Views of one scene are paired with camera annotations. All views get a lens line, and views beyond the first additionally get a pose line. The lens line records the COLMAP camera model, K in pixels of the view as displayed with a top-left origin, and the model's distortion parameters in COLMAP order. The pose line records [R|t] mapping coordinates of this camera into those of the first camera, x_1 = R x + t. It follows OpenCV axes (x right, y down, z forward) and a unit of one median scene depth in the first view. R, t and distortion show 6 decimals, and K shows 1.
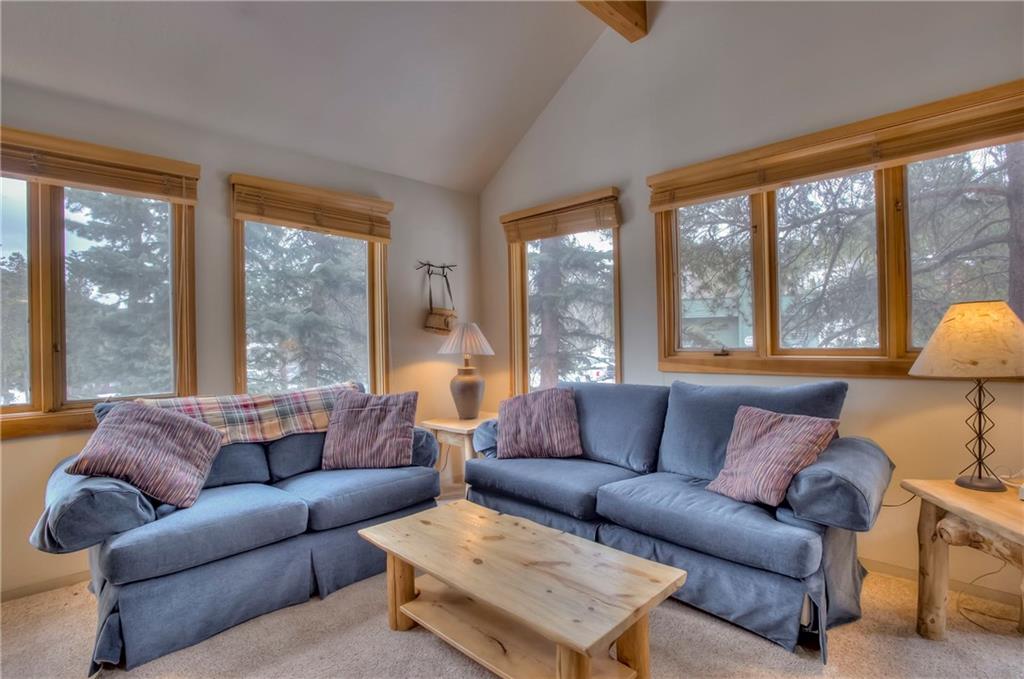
lens RADIAL K [[494.4, 0, 508.5], [0, 494.4, 340.7], [0, 0, 1]] dist [-0.066005, 0.022782]
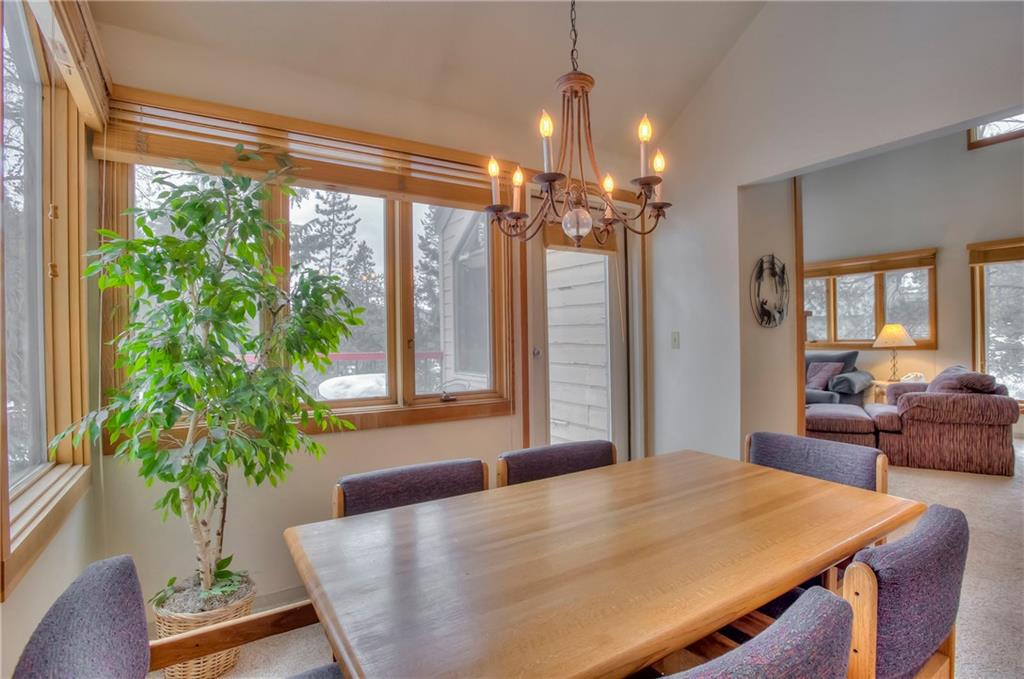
lens RADIAL K [[494.4, 0, 504.6], [0, 494.4, 333.2], [0, 0, 1]] dist [-0.066005, 0.022782]
pose [[0.976979, -0.000596, -0.213336, -0.594516], [-0.001814, 0.999937, -0.011102, 0.012409], [0.213329, 0.011233, 0.976916, -1.799249]]
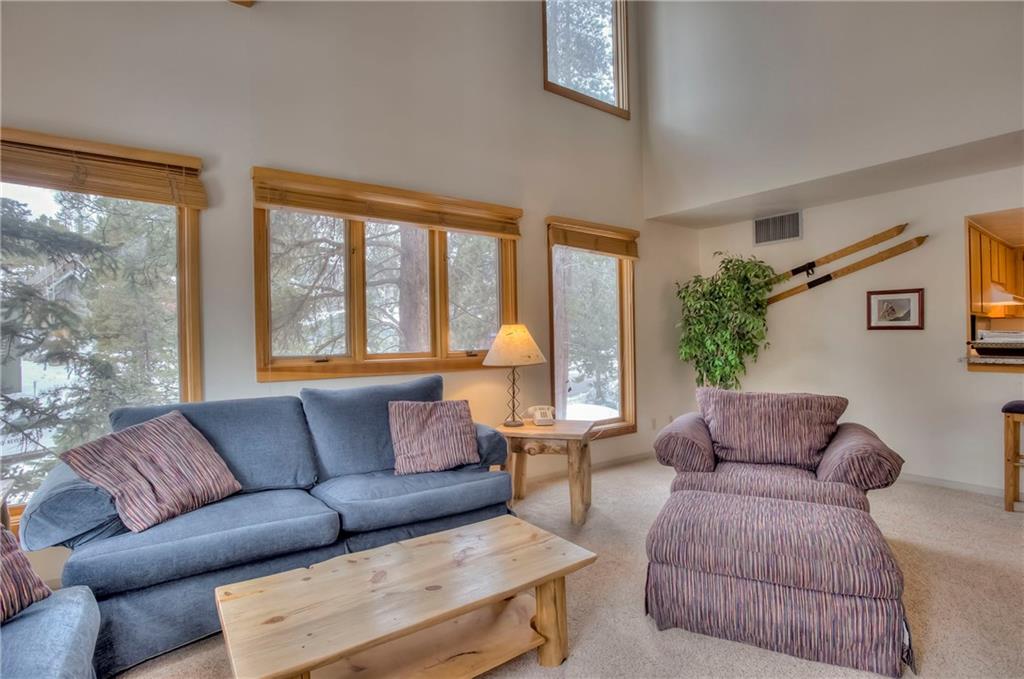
lens RADIAL K [[494.4, 0, 514.9], [0, 494.4, 345.2], [0, 0, 1]] dist [-0.066005, 0.022782]
pose [[0.166317, 0.005599, 0.986056, -0.570636], [0.013939, 0.999871, -0.008029, 0.009250], [-0.985974, 0.015080, 0.166218, 0.432805]]
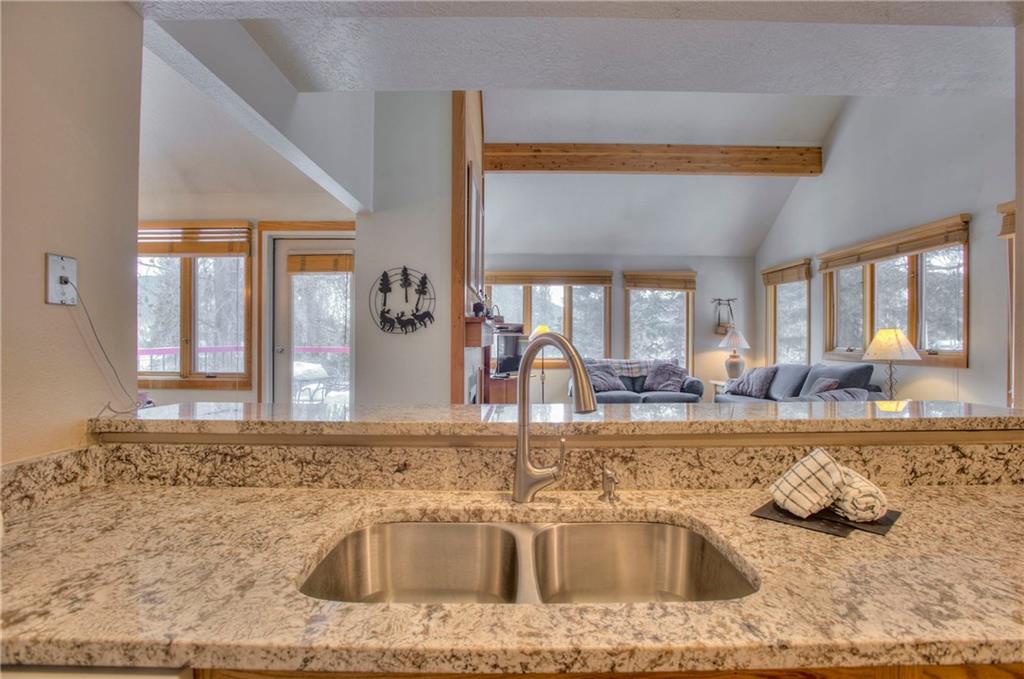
lens RADIAL K [[494.4, 0, 510.7], [0, 494.4, 344.7], [0, 0, 1]] dist [-0.066005, 0.022782]
pose [[0.703217, 0.026818, -0.710469, 0.873737], [-0.014951, 0.999625, 0.022935, -0.018156], [0.710818, -0.005507, 0.703355, -1.271236]]
